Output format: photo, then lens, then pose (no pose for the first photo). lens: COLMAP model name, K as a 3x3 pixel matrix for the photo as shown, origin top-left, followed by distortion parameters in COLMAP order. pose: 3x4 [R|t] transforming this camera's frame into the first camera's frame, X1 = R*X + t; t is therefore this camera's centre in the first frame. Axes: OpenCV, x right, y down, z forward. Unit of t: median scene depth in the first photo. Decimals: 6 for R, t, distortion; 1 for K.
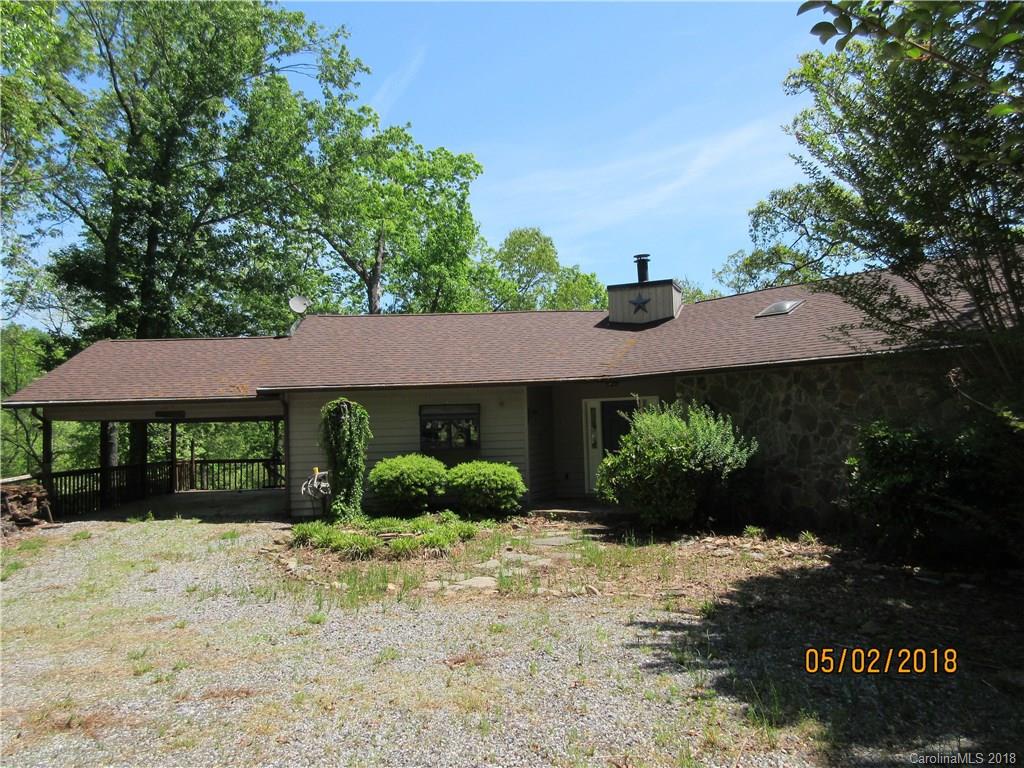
lens RADIAL K [[774.9, 0, 507.1], [0, 774.9, 382.8], [0, 0, 1]] dist [-0.004249, 0.006706]
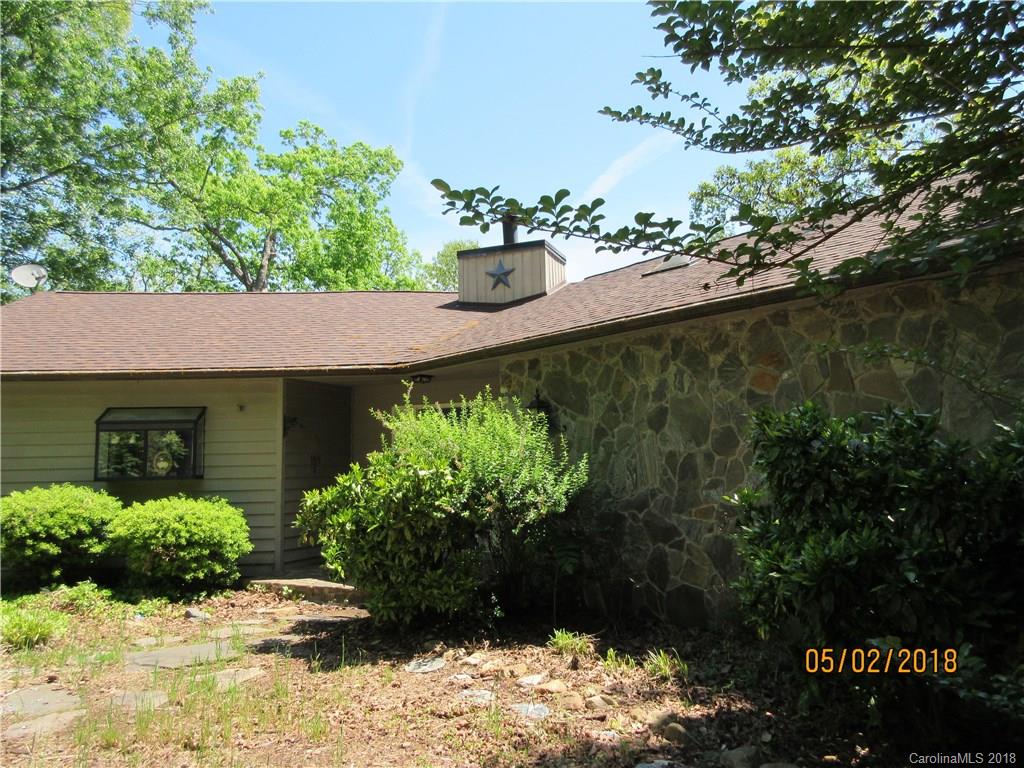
lens RADIAL K [[774.9, 0, 507.1], [0, 774.9, 382.8], [0, 0, 1]] dist [-0.004249, 0.006706]
pose [[0.999818, 0.012935, 0.014049, 0.232899], [-0.012081, 0.998168, -0.059289, 0.048908], [-0.014790, 0.059109, 0.998142, 0.428788]]
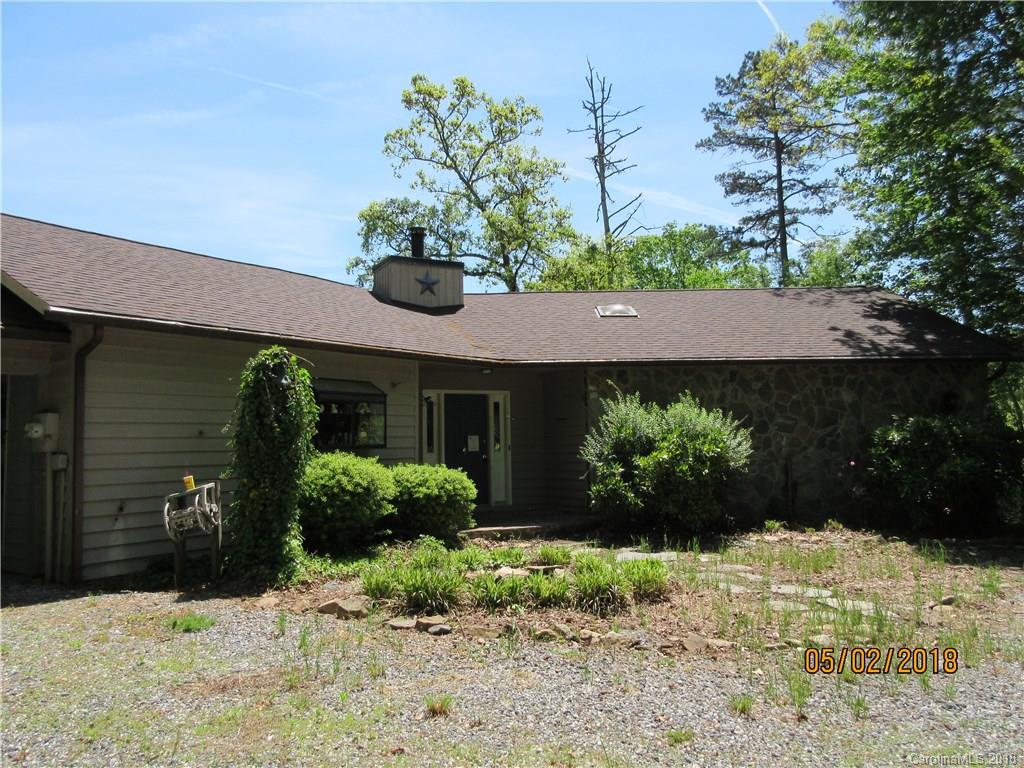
lens RADIAL K [[756.3, 0, 516.3], [0, 756.3, 386.6], [0, 0, 1]] dist [-0.002812, 0.001663]
pose [[0.628674, 0.077003, 0.773847, -0.549162], [-0.046197, 0.997026, -0.061680, 0.077400], [-0.776296, 0.003027, 0.630362, 0.558898]]
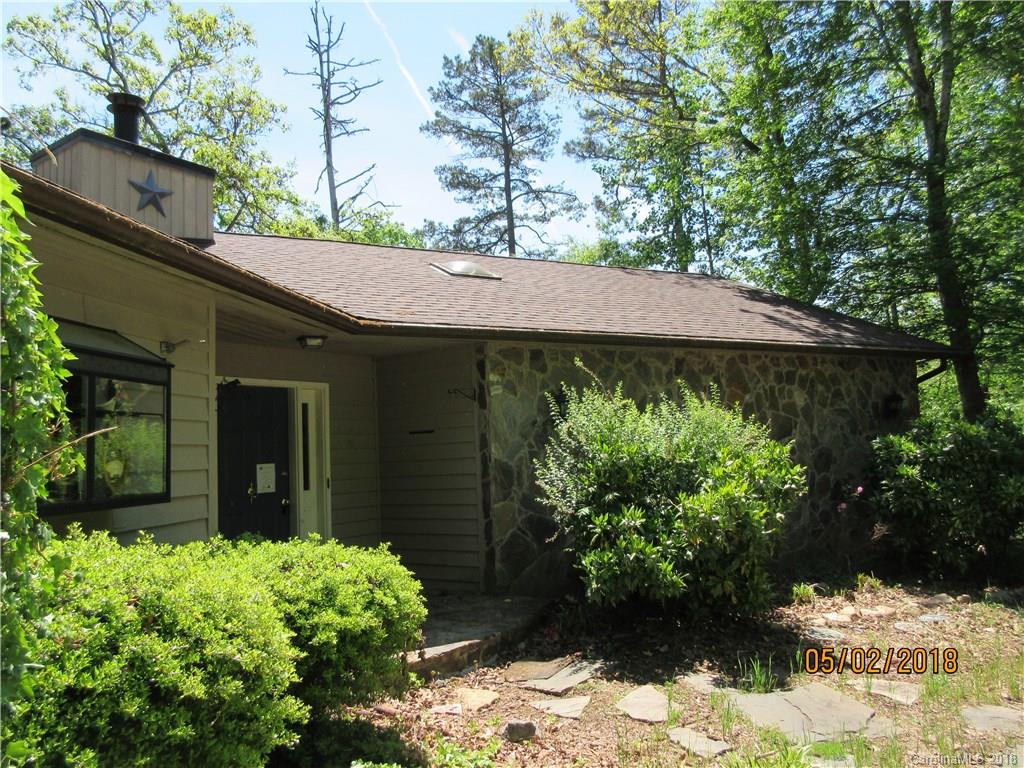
lens RADIAL K [[757.6, 0, 513.7], [0, 757.6, 379.8], [0, 0, 1]] dist [0.003194, -0.007024]
pose [[0.211715, 0.116582, 0.970353, -0.300760], [-0.020267, 0.993170, -0.114901, 0.082063], [-0.977121, 0.004660, 0.212632, 0.946080]]
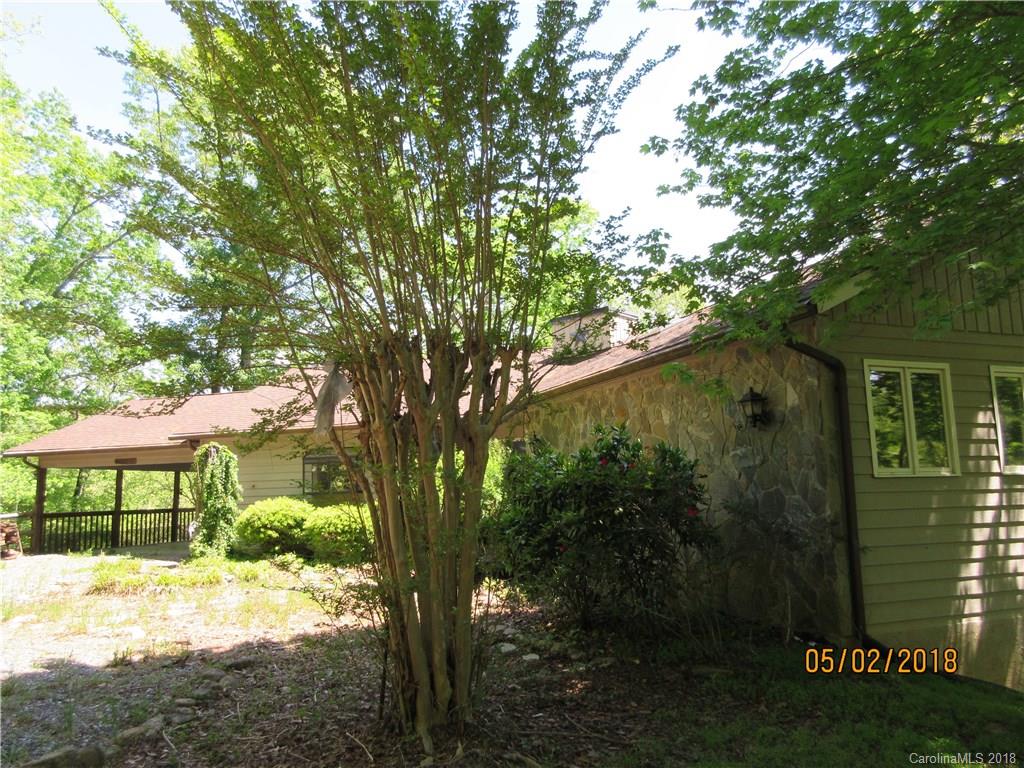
lens RADIAL K [[774.9, 0, 507.1], [0, 774.9, 382.8], [0, 0, 1]] dist [-0.004249, 0.006706]
pose [[0.939344, -0.047223, -0.339709, 0.548802], [0.020911, 0.996519, -0.080707, 0.034121], [0.342338, 0.068708, 0.937061, 0.158572]]
